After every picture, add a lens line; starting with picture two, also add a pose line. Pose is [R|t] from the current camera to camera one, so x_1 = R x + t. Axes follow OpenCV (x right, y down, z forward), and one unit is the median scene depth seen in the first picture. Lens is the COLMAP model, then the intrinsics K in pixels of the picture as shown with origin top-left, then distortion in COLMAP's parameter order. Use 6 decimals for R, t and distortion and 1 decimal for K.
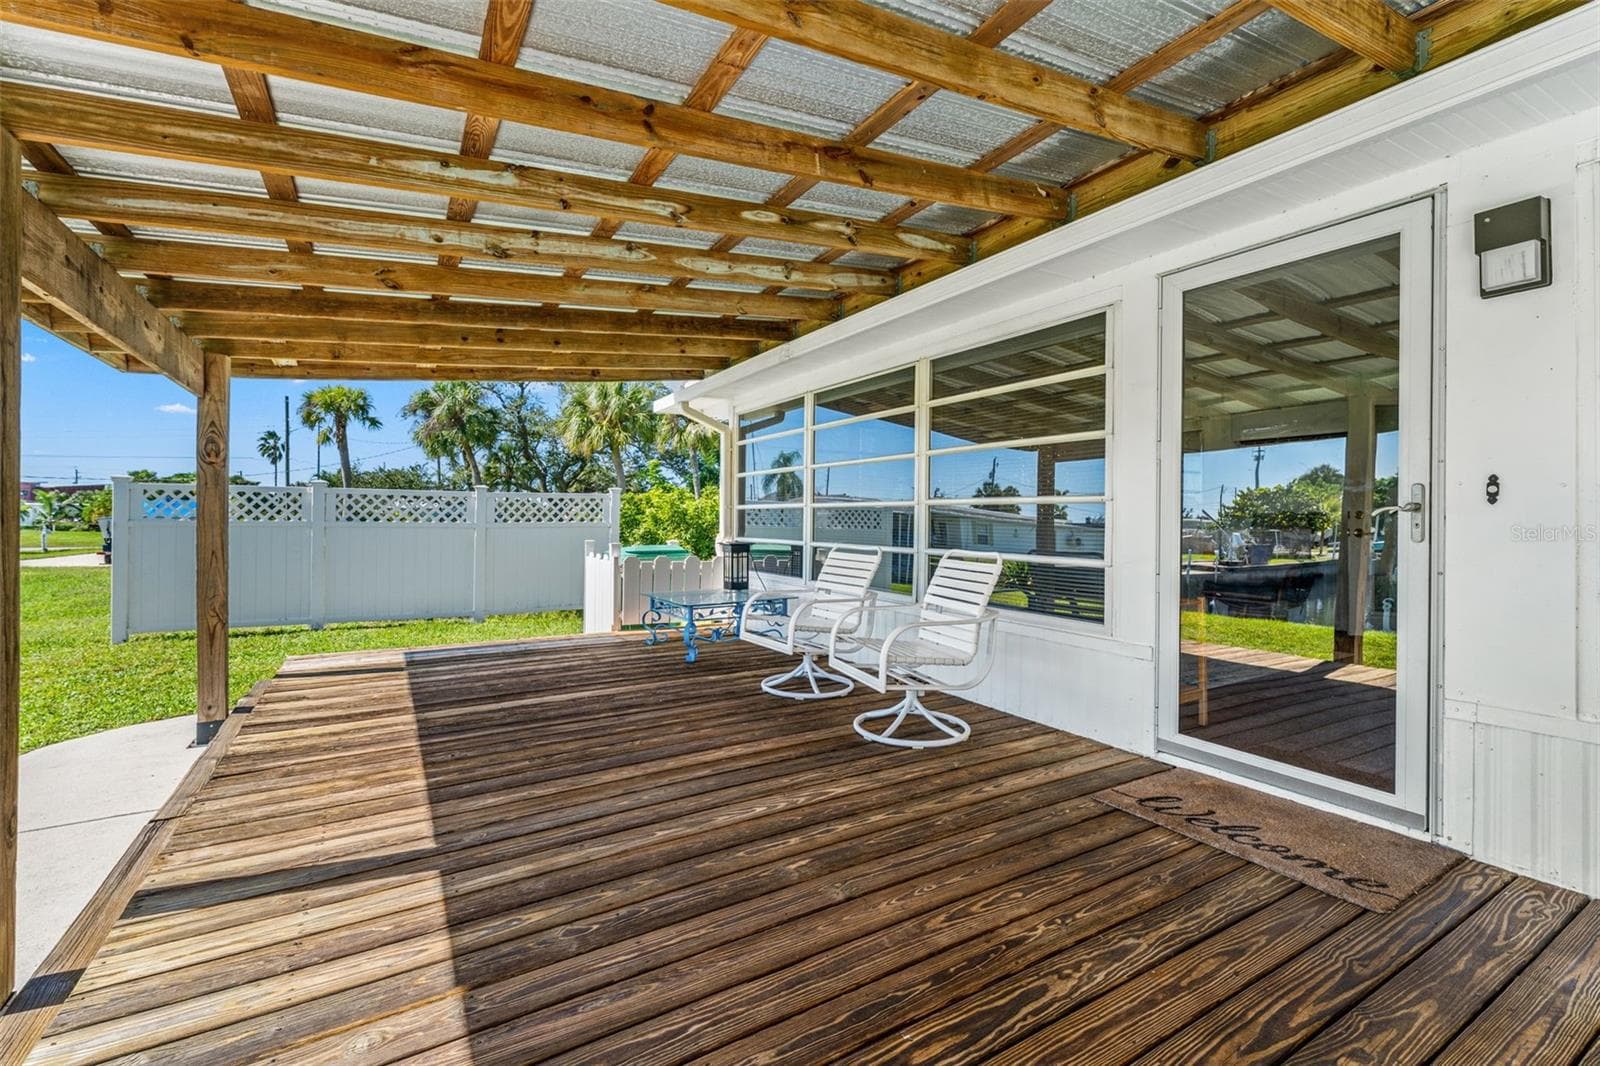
lens RADIAL K [[694.4, 0, 800.3], [0, 694.4, 515.9], [0, 0, 1]] dist [-0.000170, 0.000005]
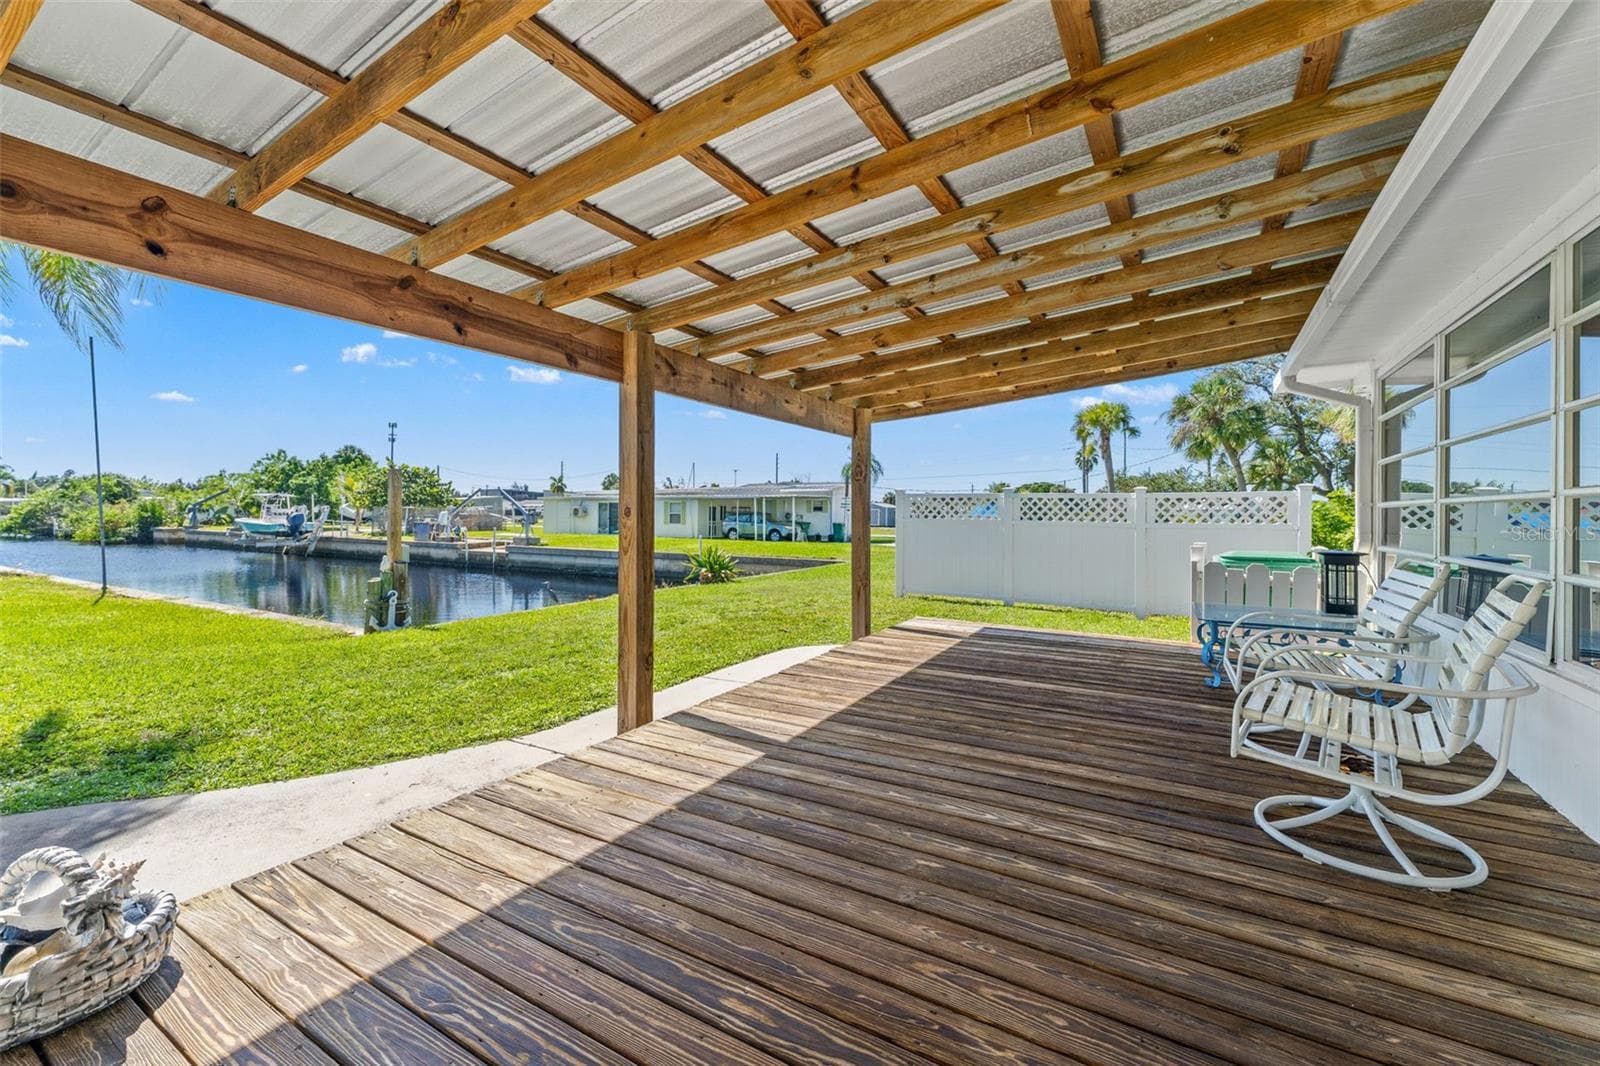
lens RADIAL K [[657.1, 0, 792.8], [0, 657.1, 511.9], [0, 0, 1]] dist [0.000470, -0.000206]
pose [[0.480885, -0.001722, -0.876782, 0.530985], [-0.004820, 0.999978, -0.004608, 0.002145], [0.876770, 0.006442, 0.480866, 0.271345]]
